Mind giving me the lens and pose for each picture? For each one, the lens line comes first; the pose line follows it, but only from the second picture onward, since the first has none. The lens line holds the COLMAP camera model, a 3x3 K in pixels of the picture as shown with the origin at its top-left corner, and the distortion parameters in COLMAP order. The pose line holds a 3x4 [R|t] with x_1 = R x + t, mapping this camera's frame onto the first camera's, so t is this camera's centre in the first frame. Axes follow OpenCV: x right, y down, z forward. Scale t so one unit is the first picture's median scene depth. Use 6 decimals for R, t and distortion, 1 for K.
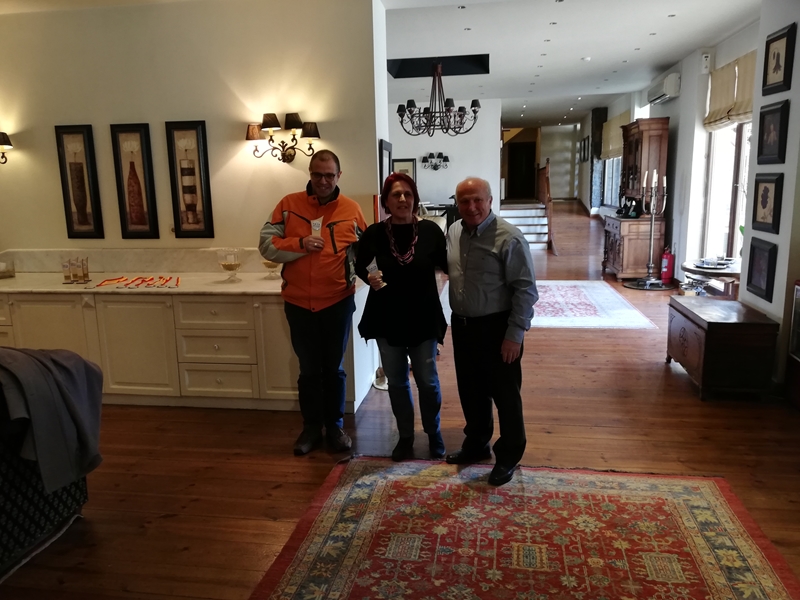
lens RADIAL K [[589.6, 0, 362.5], [0, 589.6, 294.8], [0, 0, 1]] dist [0.010396, -0.000712]
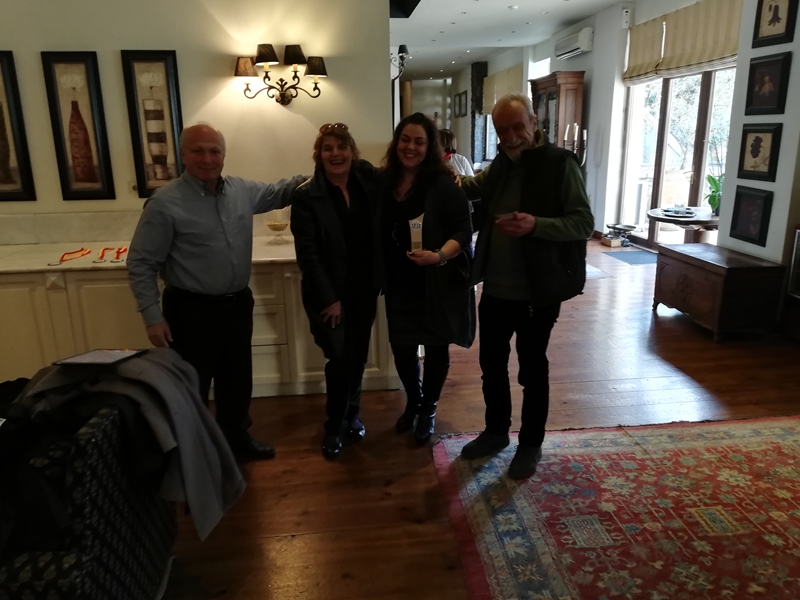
lens RADIAL K [[607.7, 0, 400.0], [0, 607.7, 300.0], [0, 0, 1]] dist [0.005967, -0.009864]
pose [[0.965275, -0.063376, 0.253433, -0.213581], [0.044584, 0.995859, 0.079226, -0.007101], [-0.257404, -0.065175, 0.964103, 0.099658]]
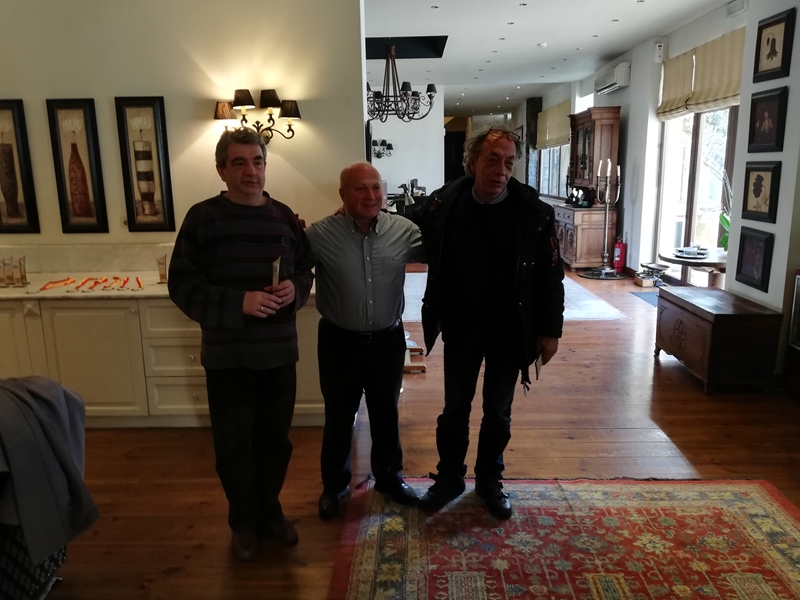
lens RADIAL K [[608.9, 0, 376.7], [0, 608.9, 296.5], [0, 0, 1]] dist [0.009390, -0.006938]
pose [[0.991060, -0.022449, 0.131511, -0.085014], [0.020538, 0.999663, 0.015868, -0.009158], [-0.131823, -0.013025, 0.991188, 0.069918]]
